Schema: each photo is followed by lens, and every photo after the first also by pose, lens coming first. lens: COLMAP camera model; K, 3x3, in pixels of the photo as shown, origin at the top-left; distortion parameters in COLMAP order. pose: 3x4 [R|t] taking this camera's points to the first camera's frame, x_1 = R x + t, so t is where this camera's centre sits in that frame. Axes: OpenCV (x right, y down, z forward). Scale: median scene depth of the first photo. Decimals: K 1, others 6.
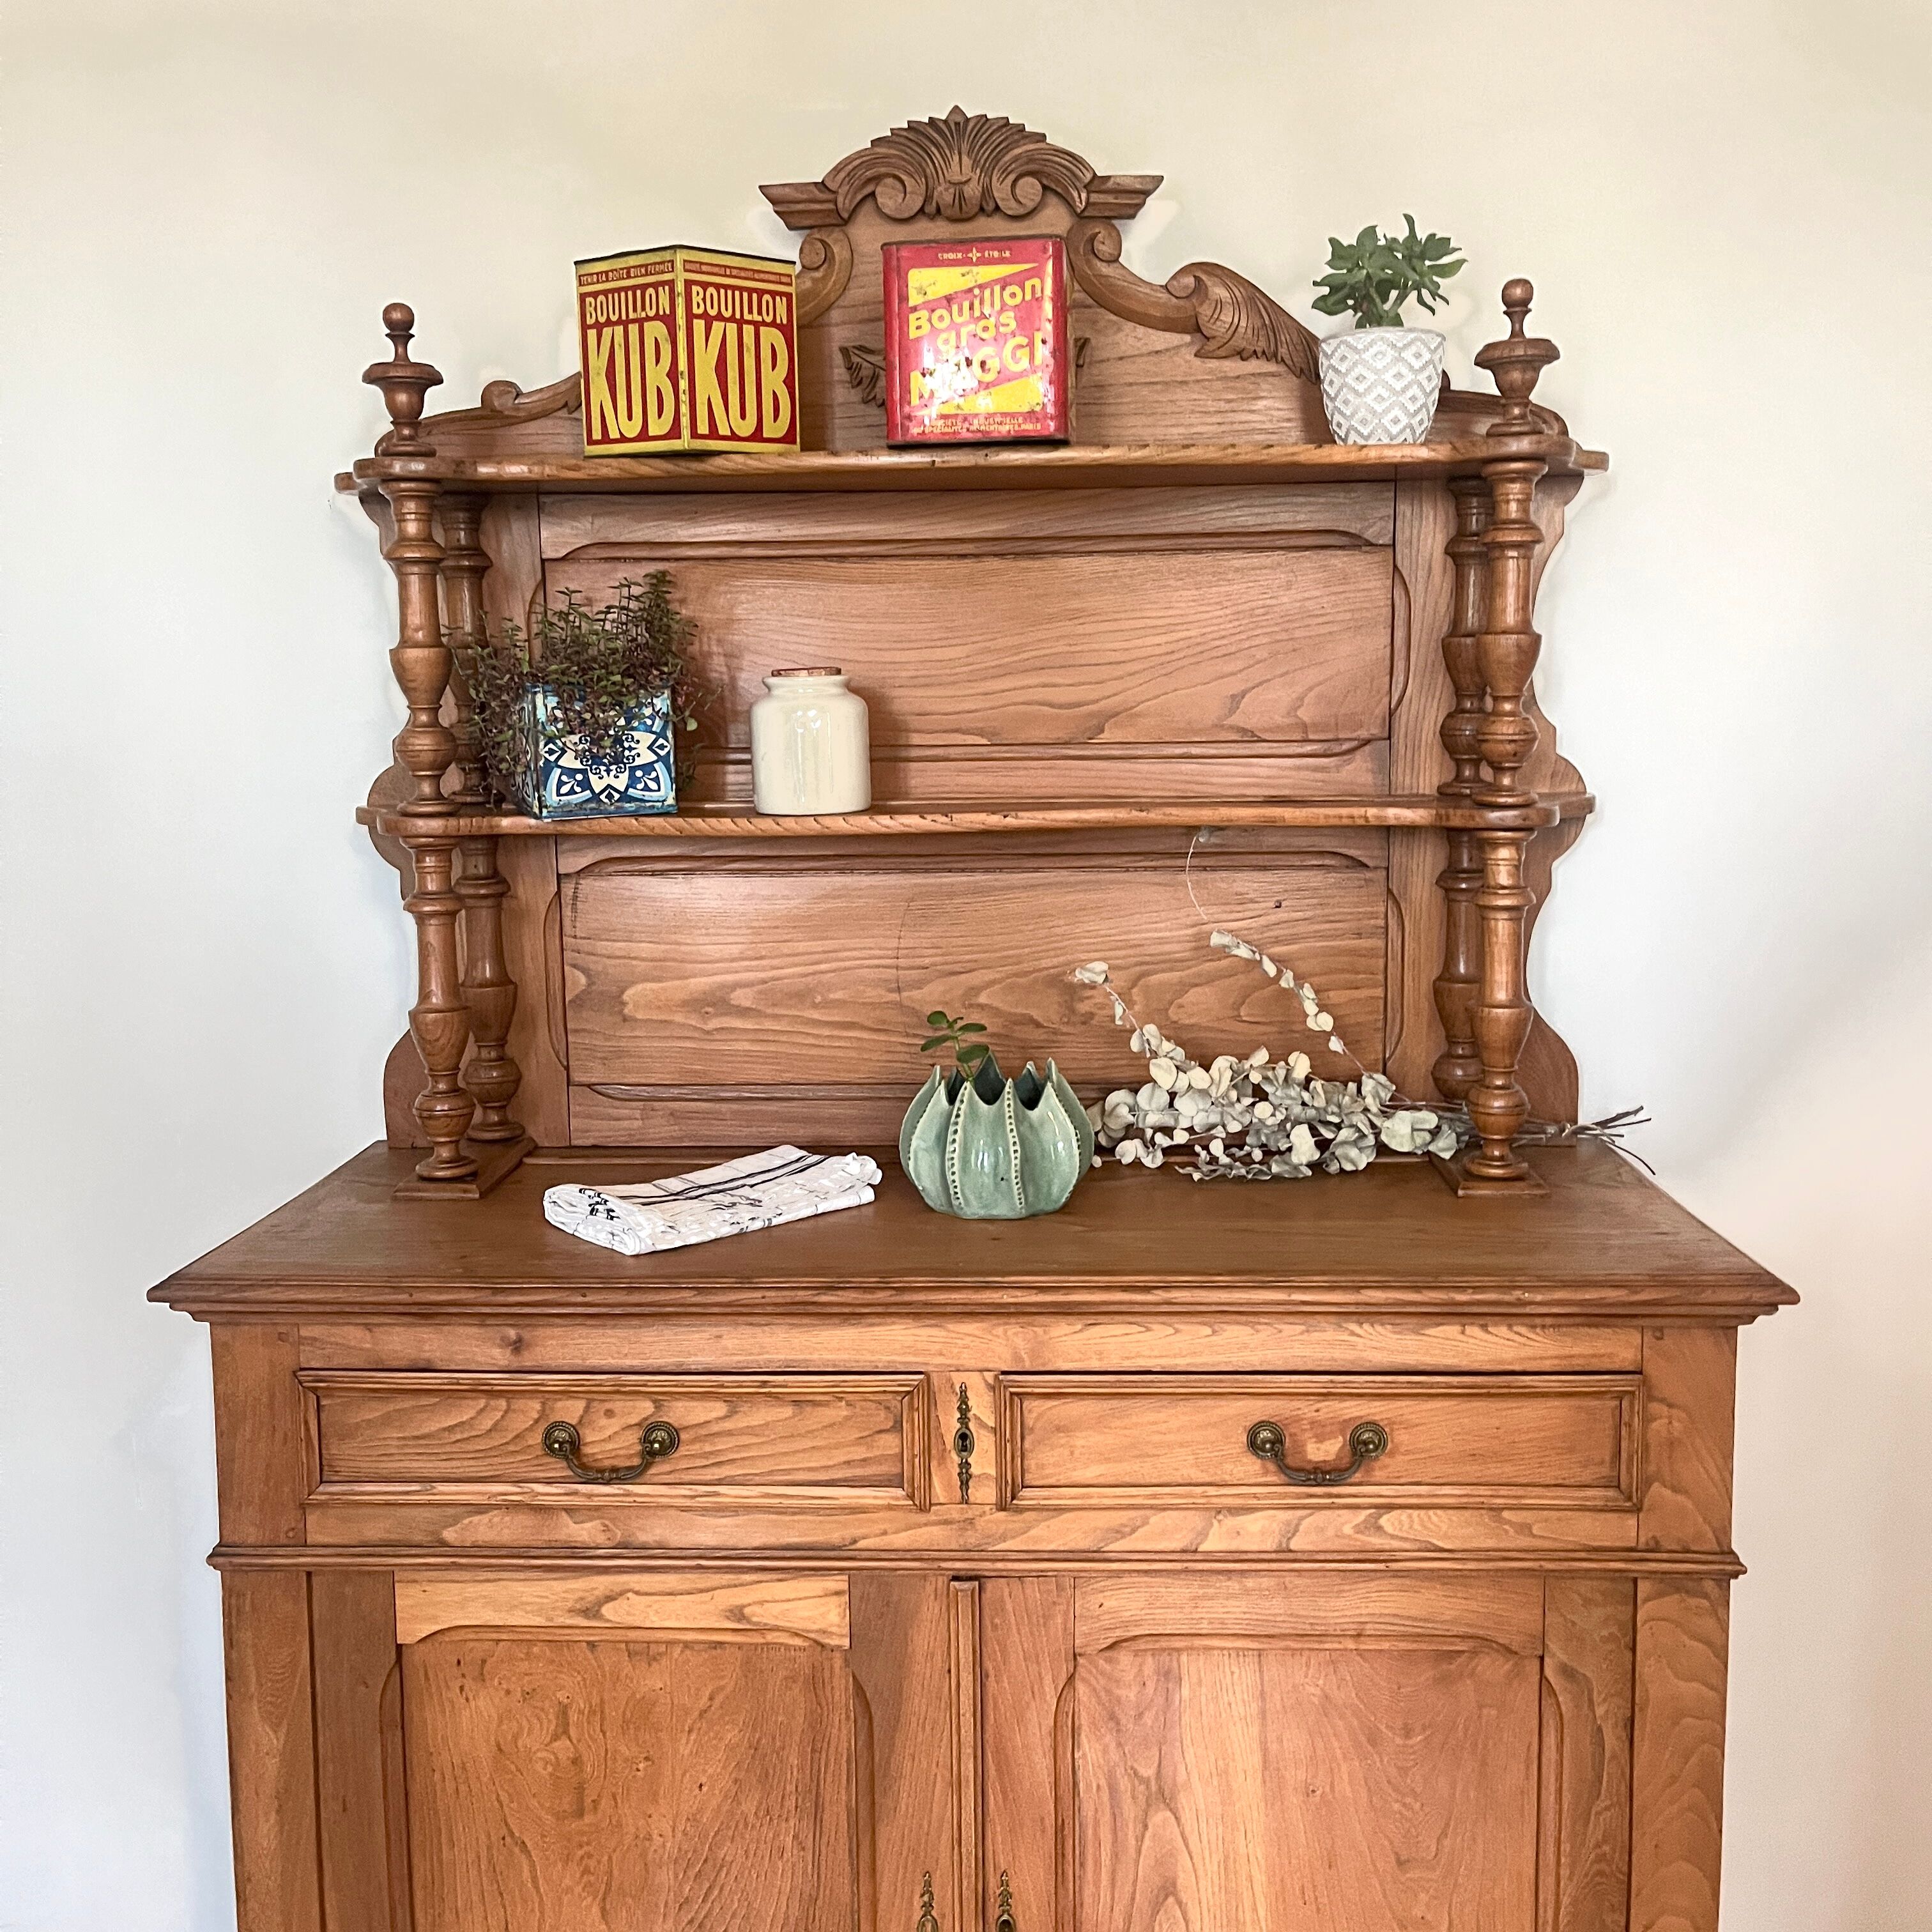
lens RADIAL K [[1947.7, 0, 975.0], [0, 1947.7, 955.2], [0, 0, 1]] dist [0.030671, 0.000000]
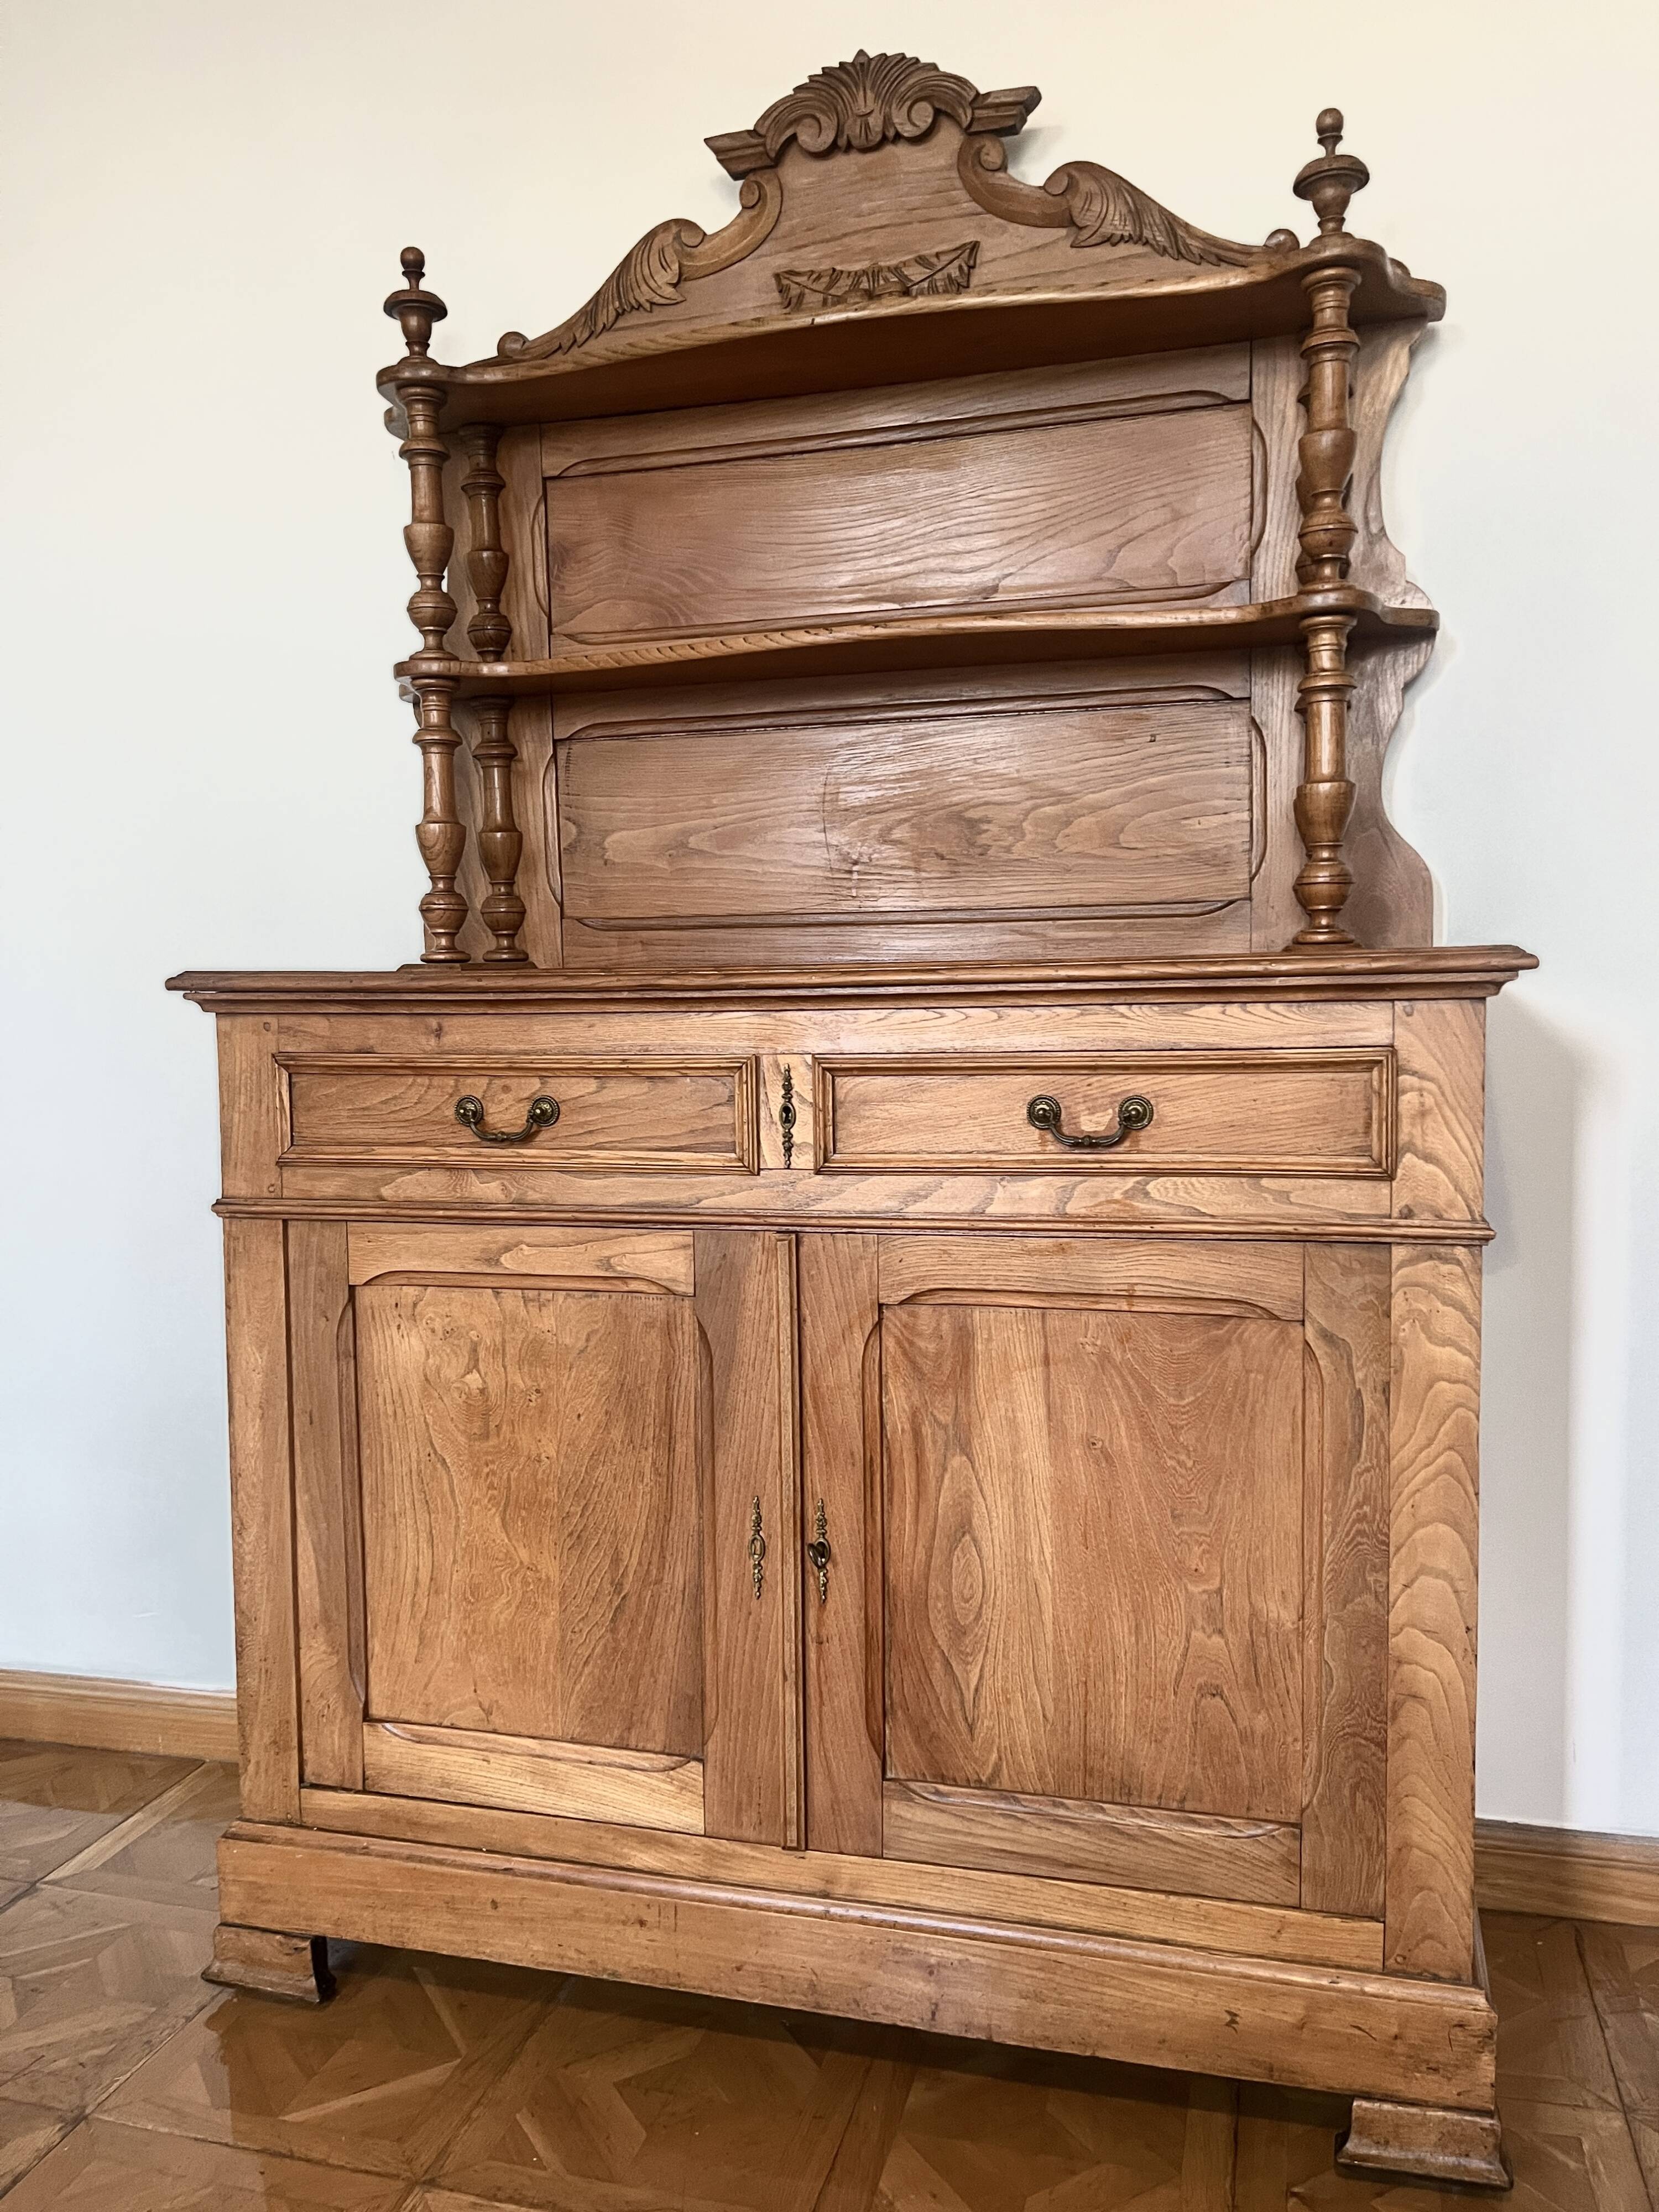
lens RADIAL K [[1675.4, 0, 836.8], [0, 1675.4, 1119.9], [0, 0, 1]] dist [0.051823, -0.069793]
pose [[0.973513, 0.013787, -0.228215, 0.229741], [-0.024166, 0.998794, -0.042746, 0.269836], [0.227351, 0.047129, 0.972672, 0.034201]]
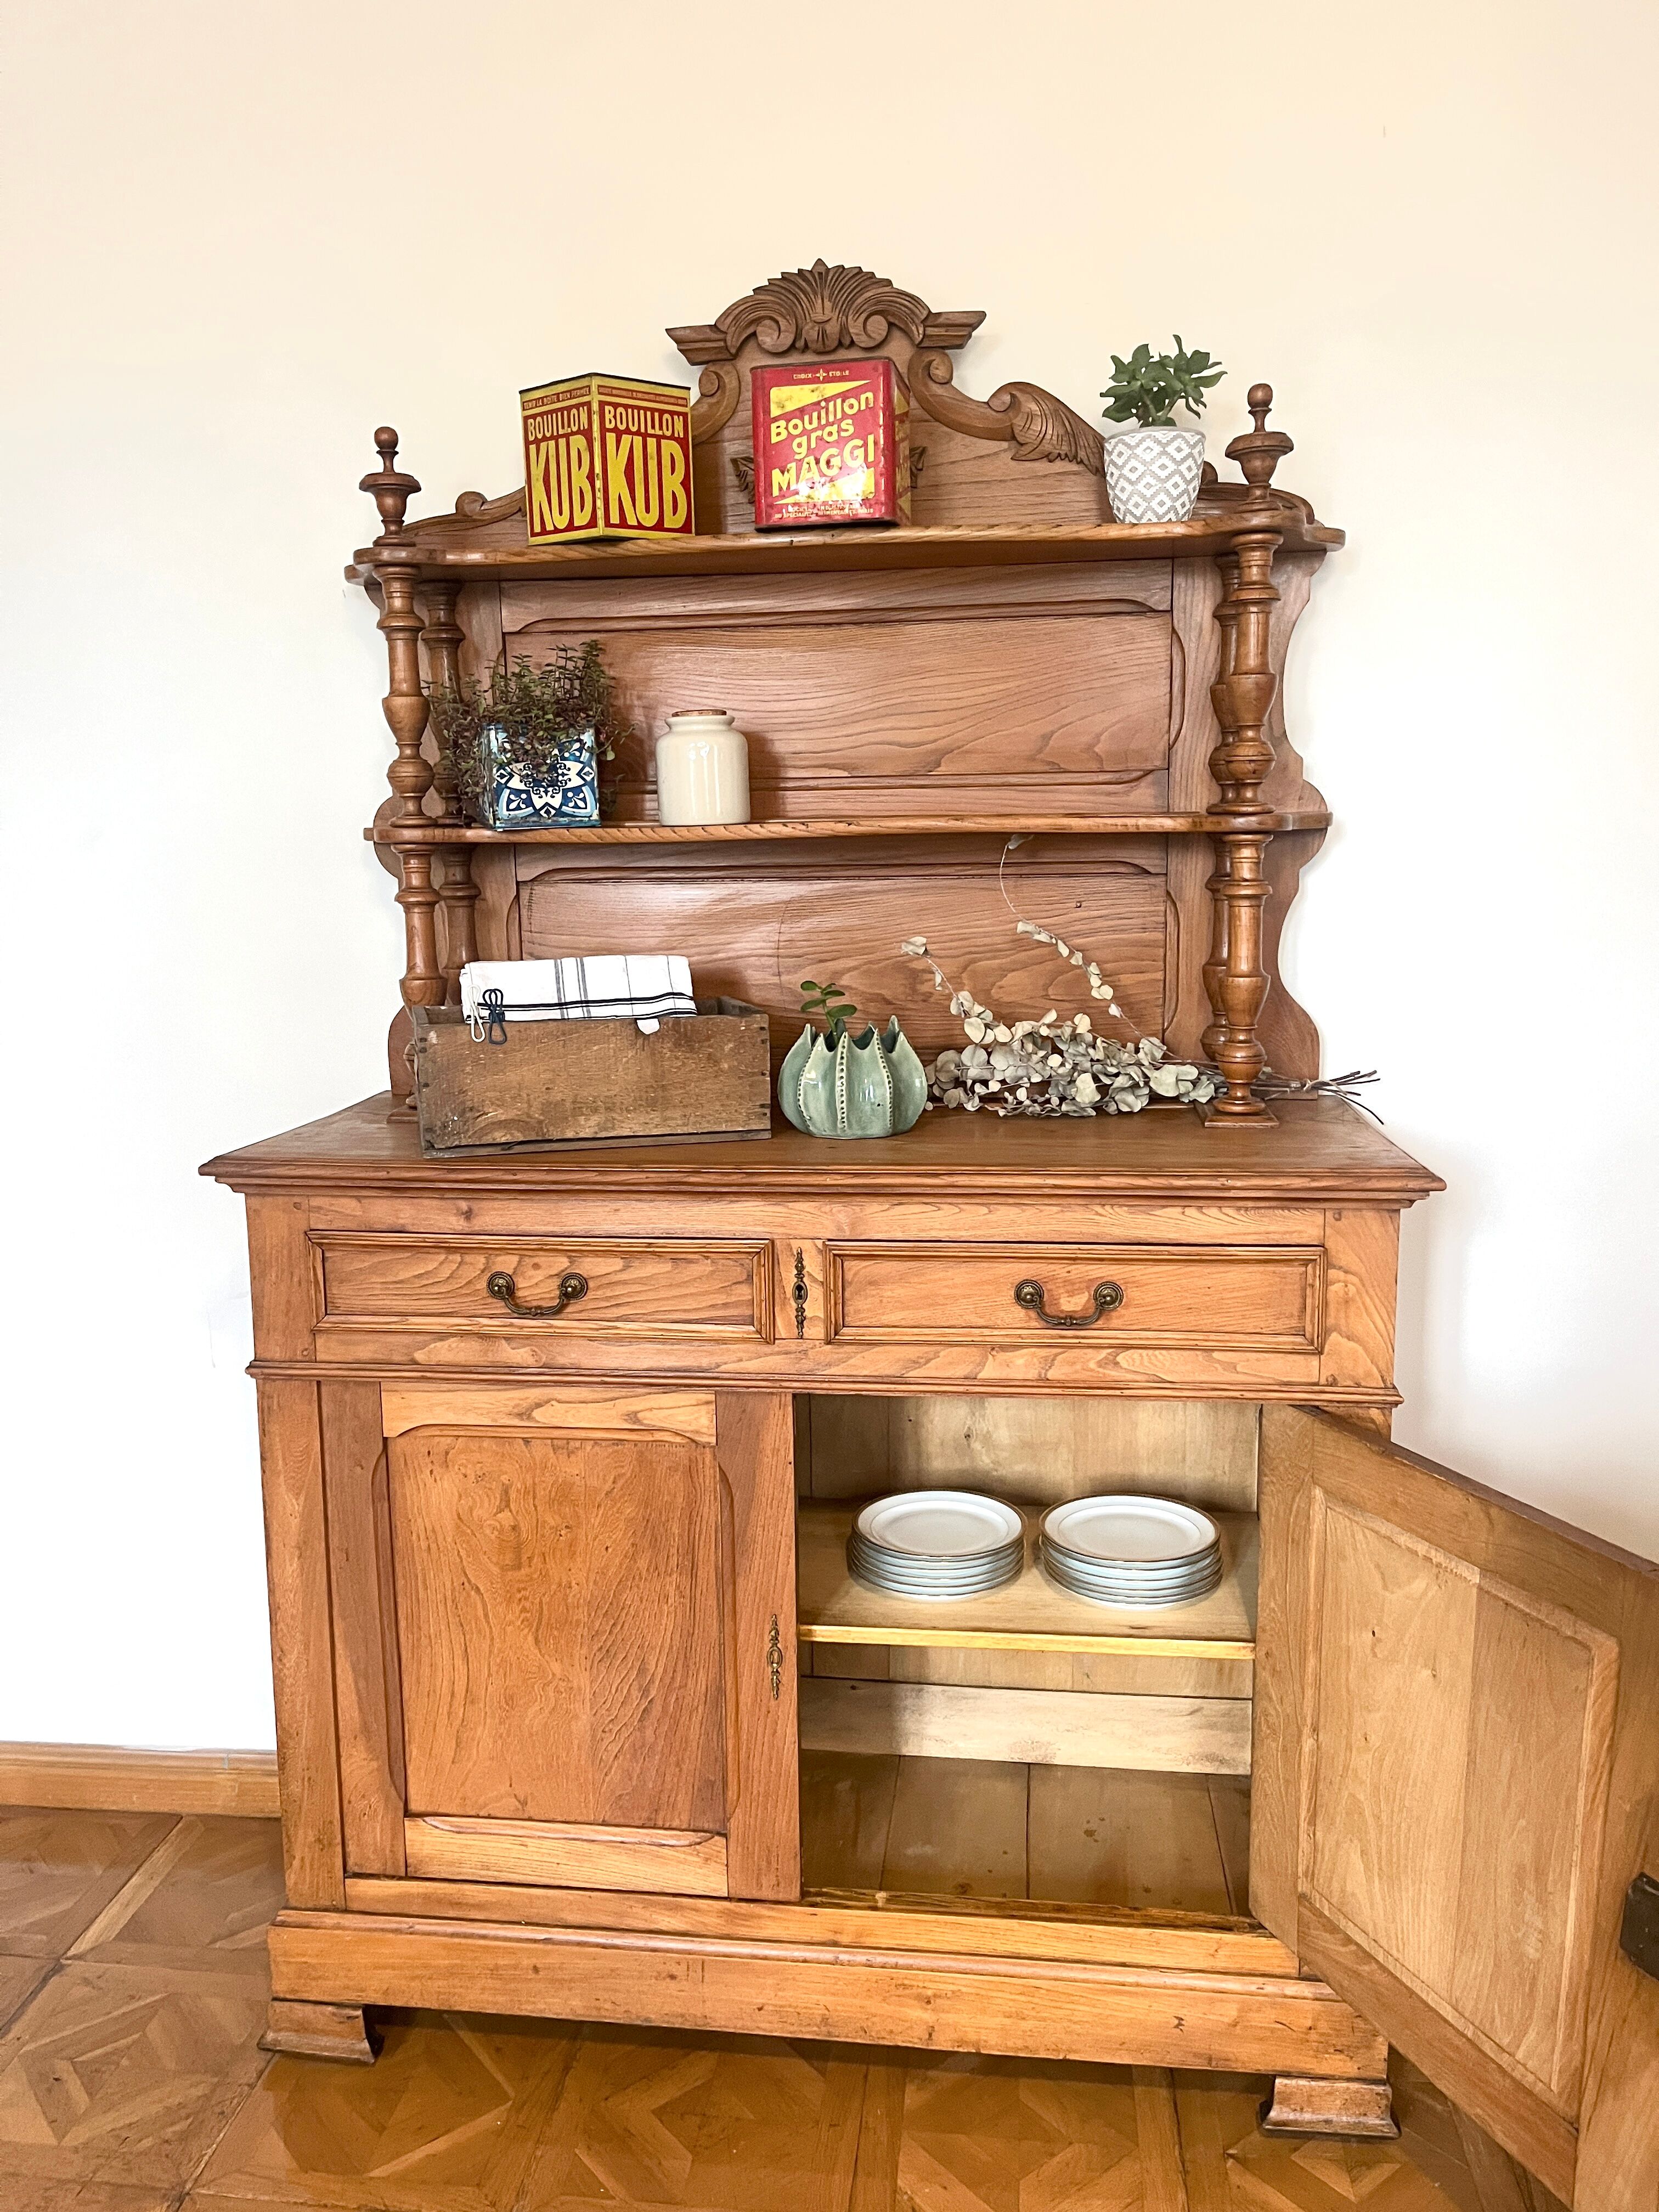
lens RADIAL K [[1675.4, 0, 820.6], [0, 1675.4, 1121.6], [0, 0, 1]] dist [0.051823, -0.069793]
pose [[0.996349, 0.011314, -0.084616, 0.094167], [-0.007972, 0.999179, 0.039732, 0.081736], [0.084996, -0.038913, 0.995621, -0.110426]]
